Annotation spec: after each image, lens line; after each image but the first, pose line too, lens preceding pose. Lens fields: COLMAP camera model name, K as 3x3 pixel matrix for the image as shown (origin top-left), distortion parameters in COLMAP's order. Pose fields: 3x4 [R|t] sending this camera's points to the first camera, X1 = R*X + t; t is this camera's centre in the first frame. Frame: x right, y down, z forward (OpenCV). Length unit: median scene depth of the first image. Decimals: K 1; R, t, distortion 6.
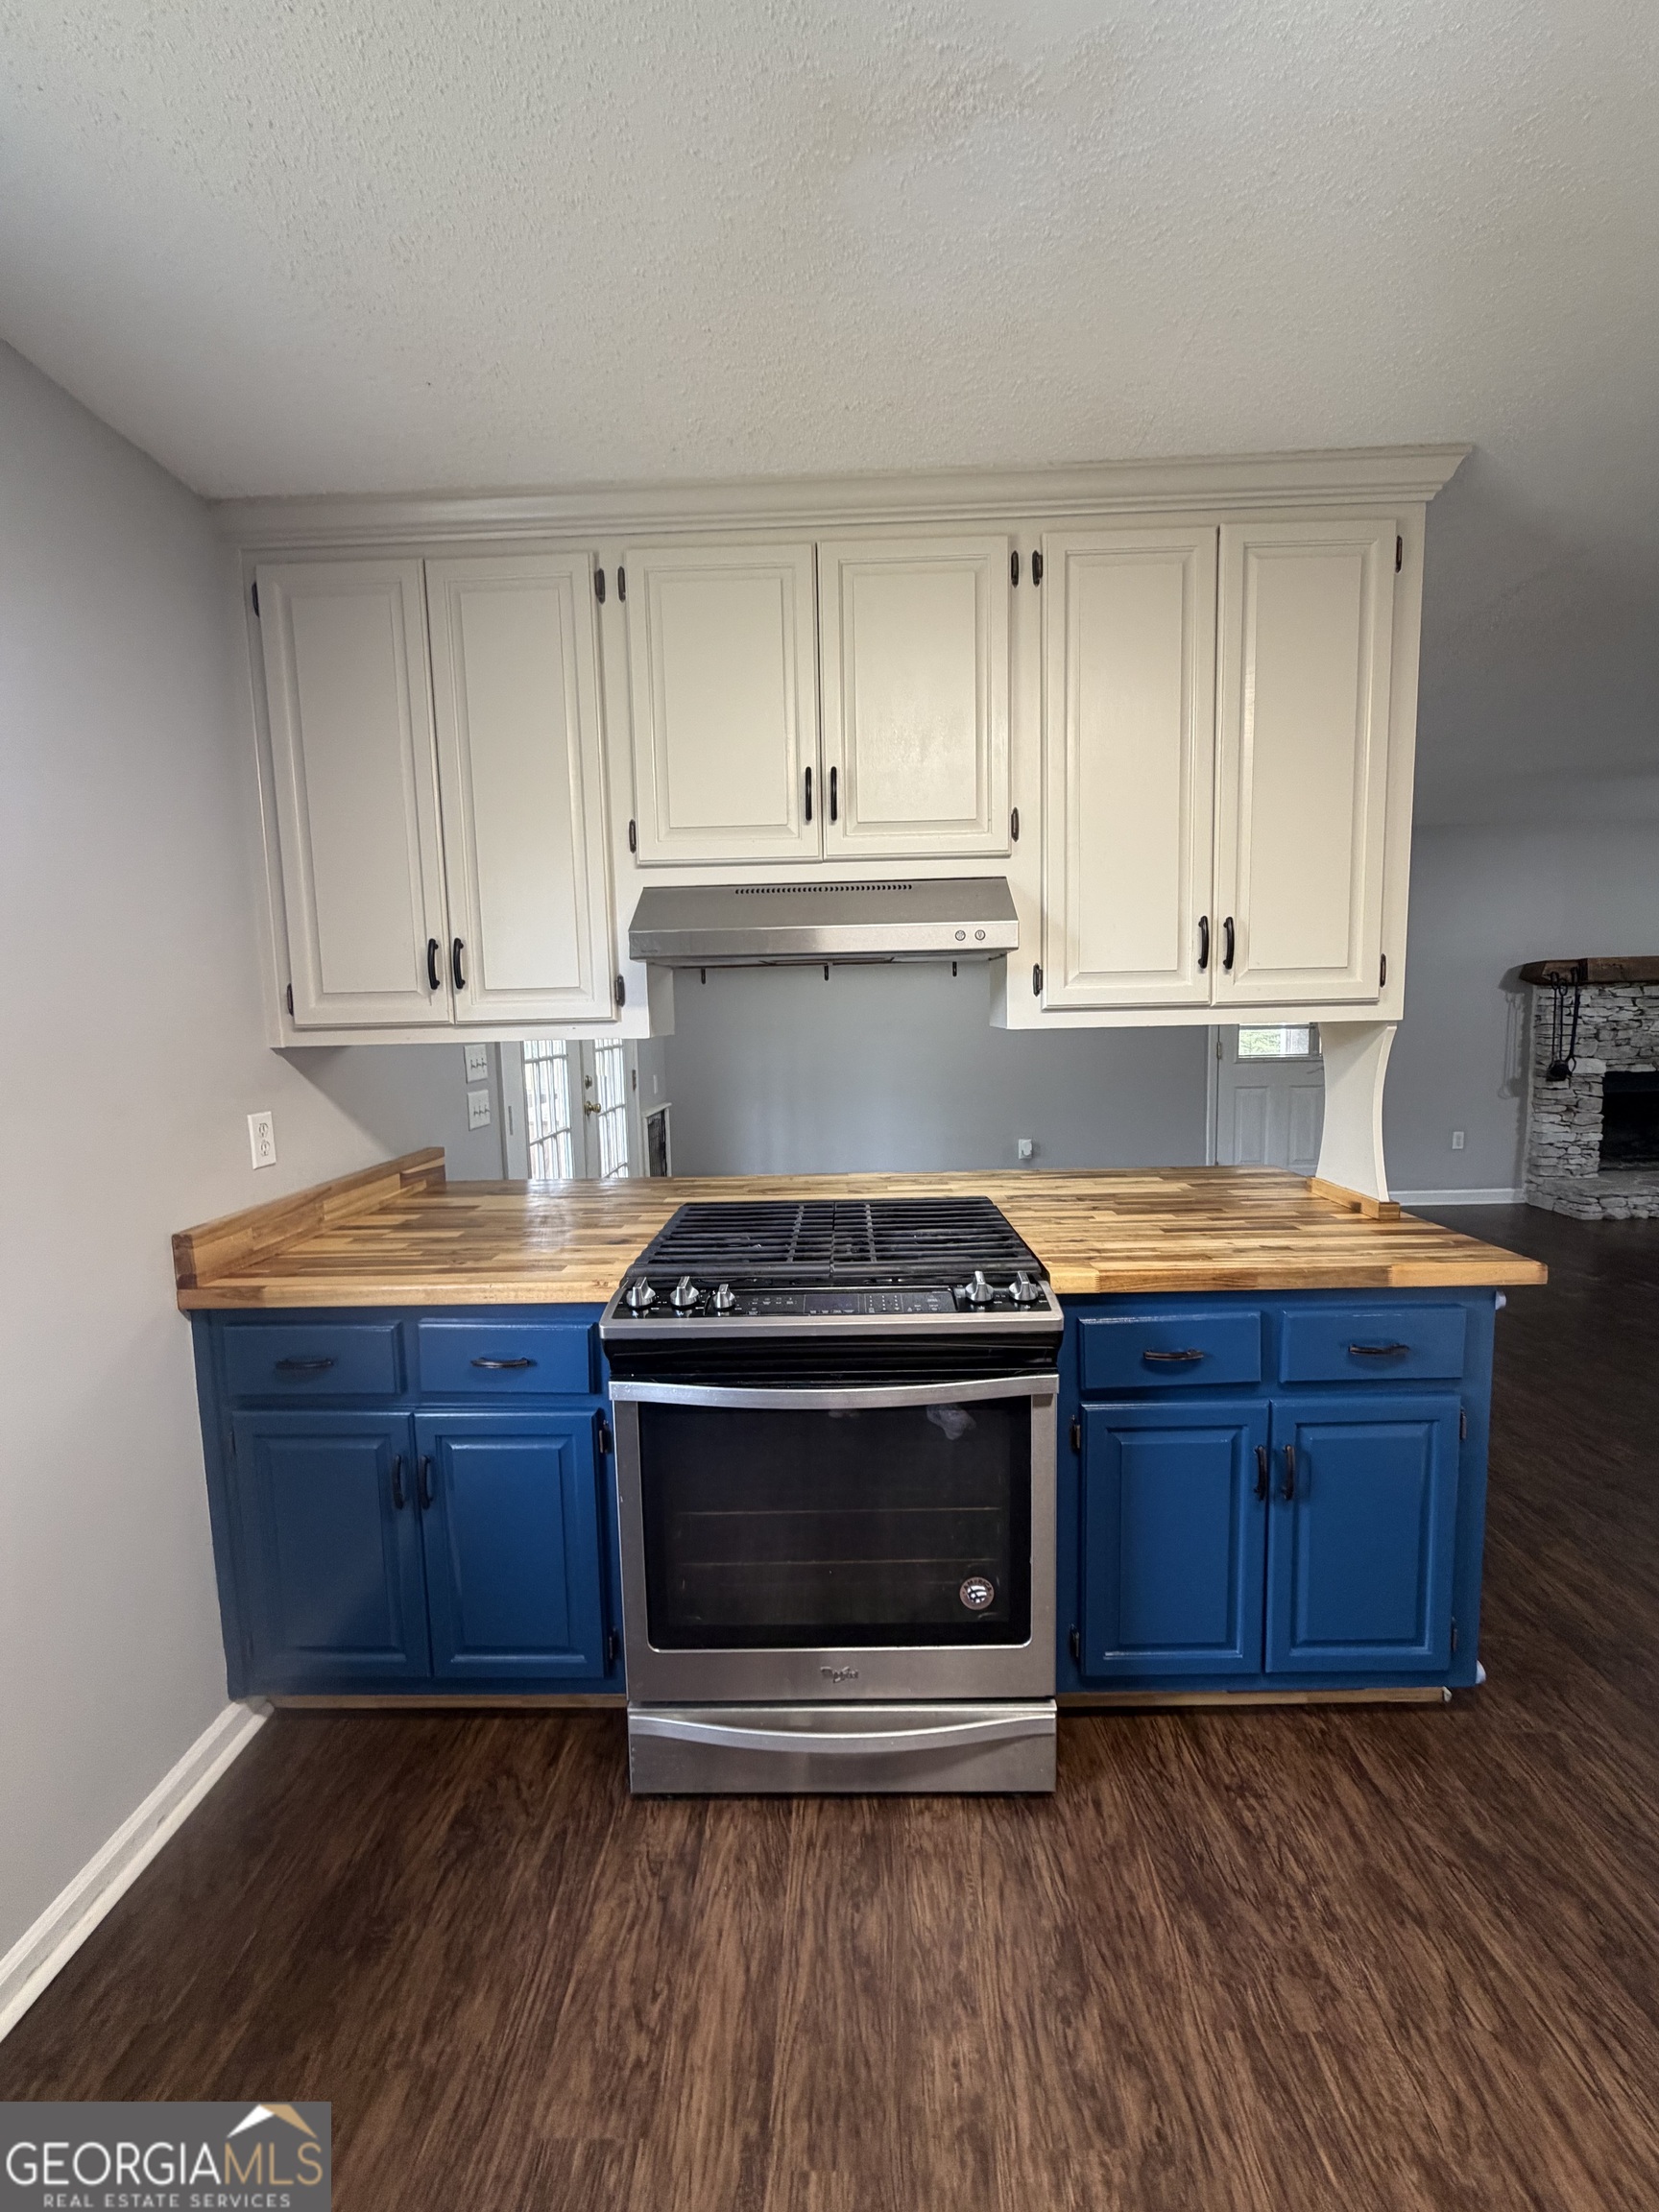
lens RADIAL K [[884.1, 0, 834.7], [0, 884.1, 1094.0], [0, 0, 1]] dist [0.004239, 0.000196]
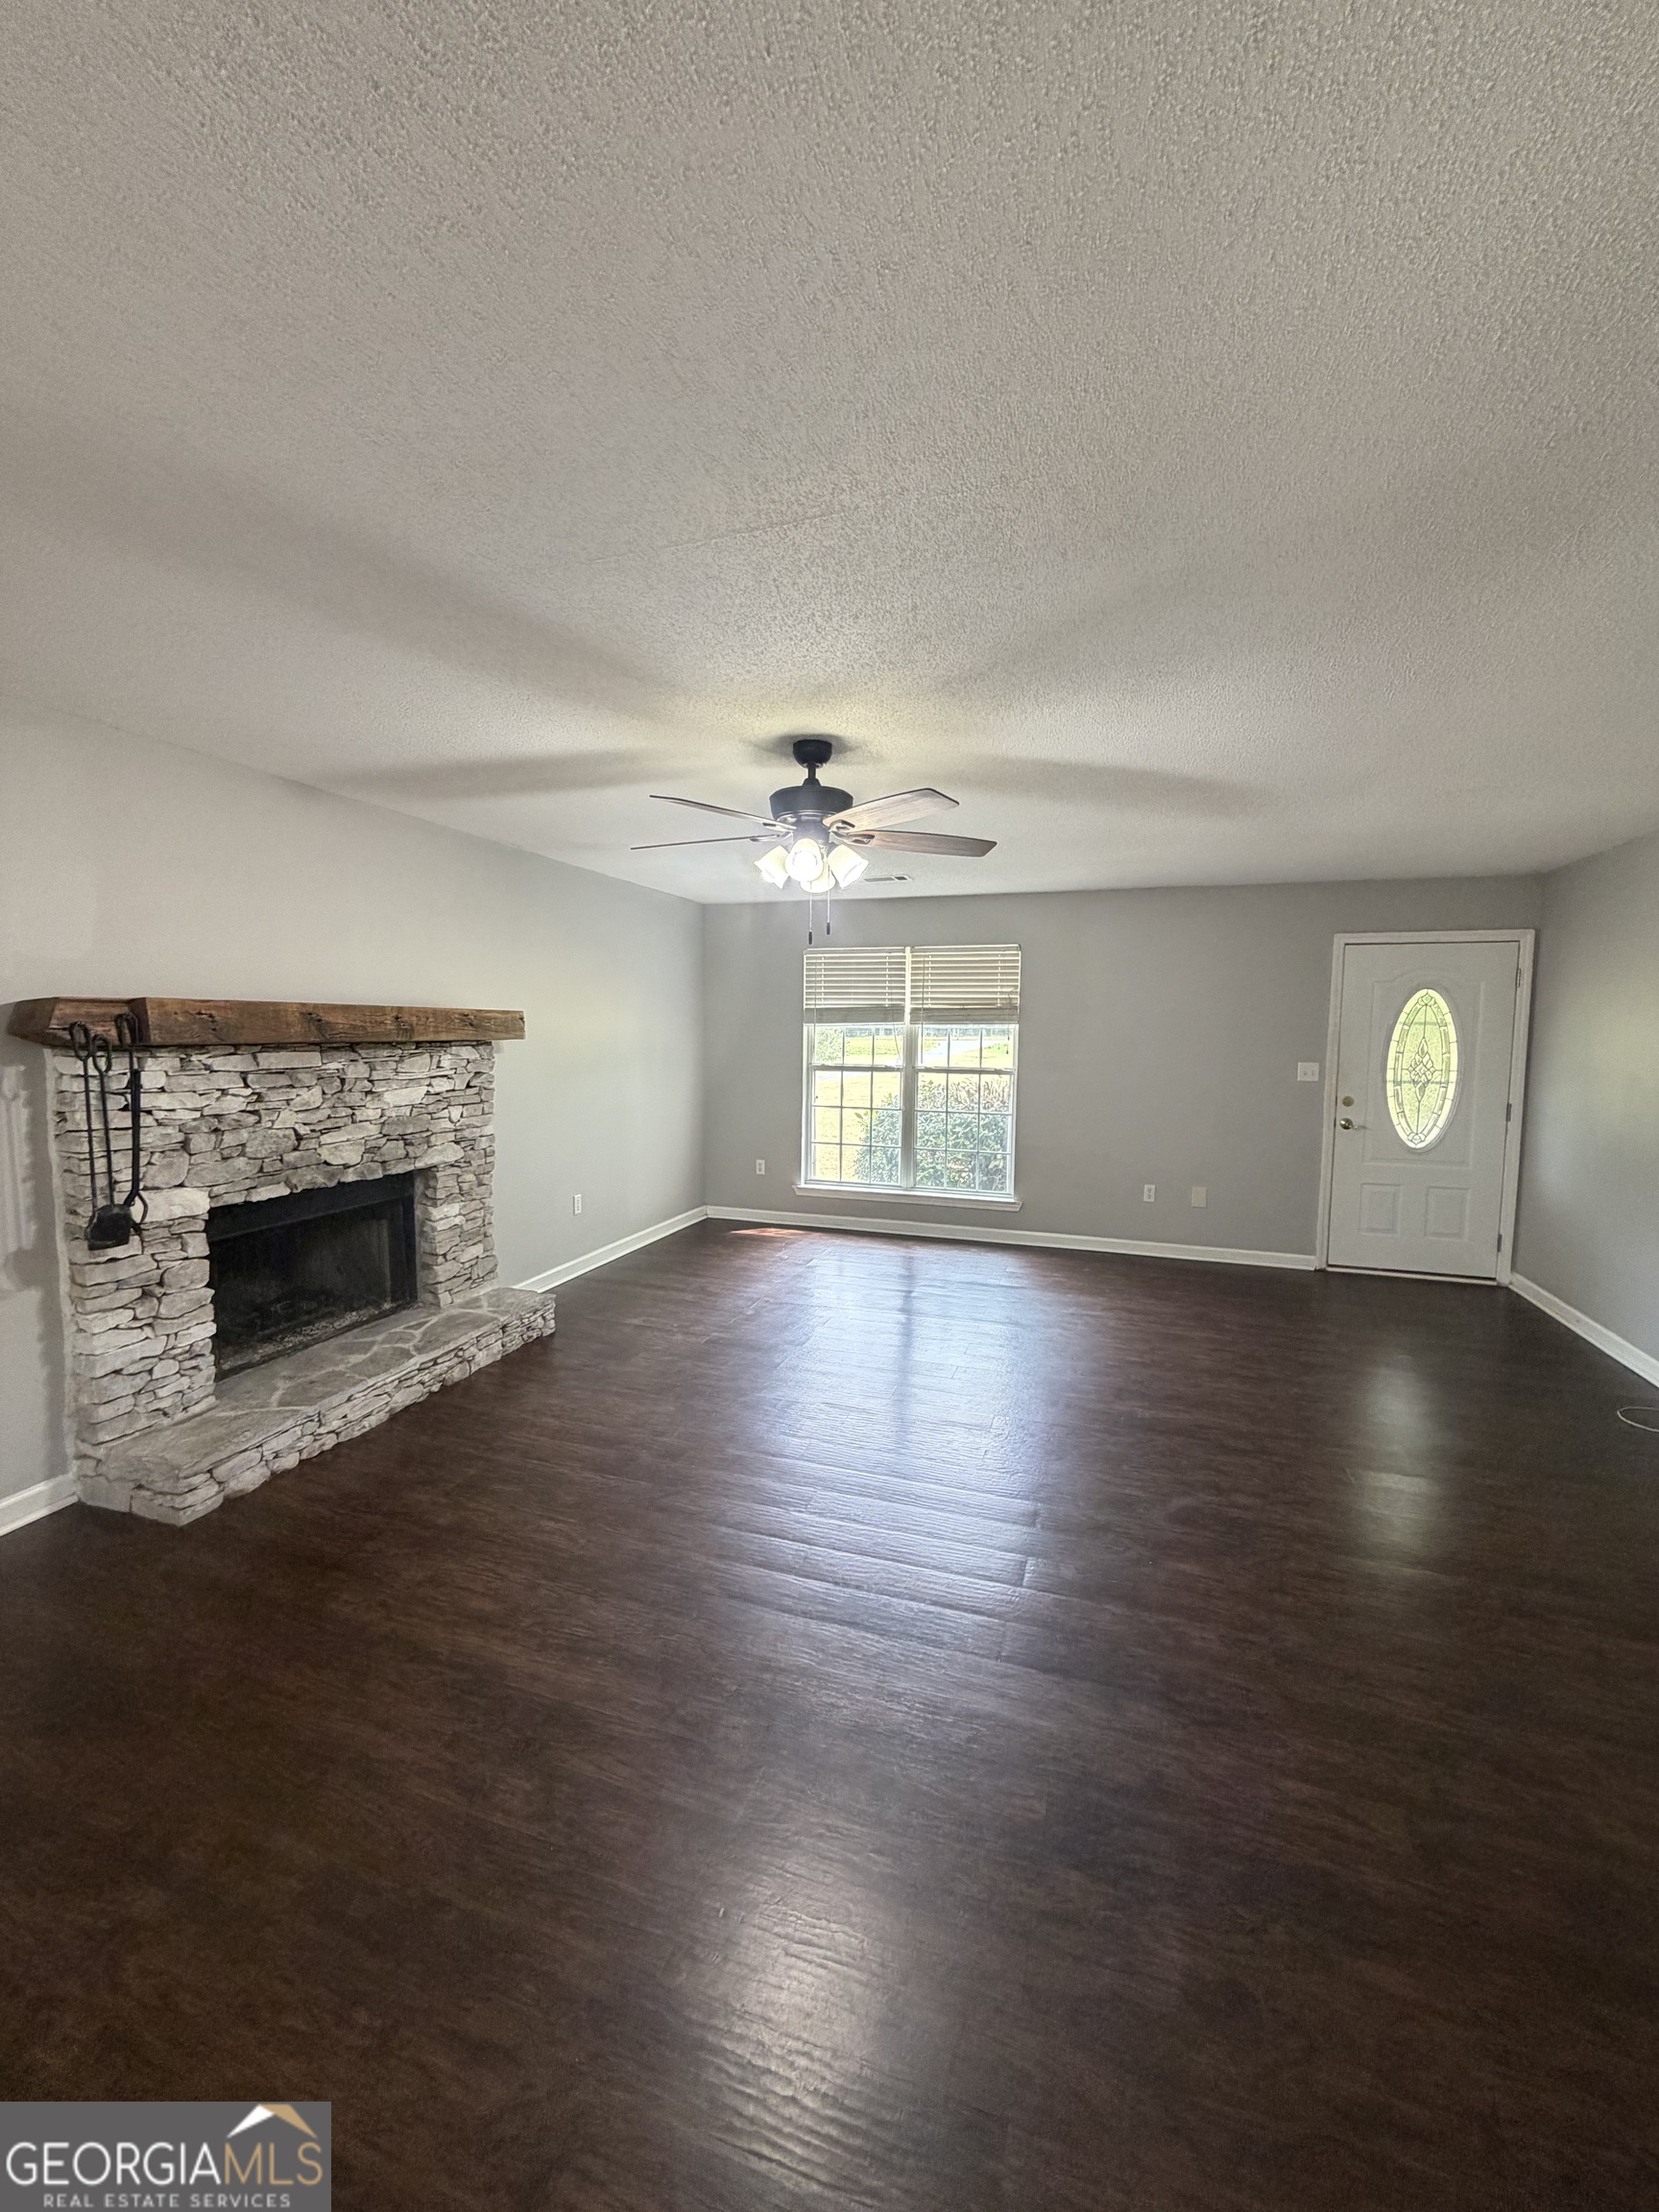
lens RADIAL K [[884.1, 0, 831.8], [0, 884.1, 1098.0], [0, 0, 1]] dist [0.004239, 0.000196]
pose [[0.301854, -0.041306, 0.952459, 0.468901], [0.089303, 0.995893, 0.014888, -0.066740], [-0.949162, 0.080563, 0.304303, 0.465359]]
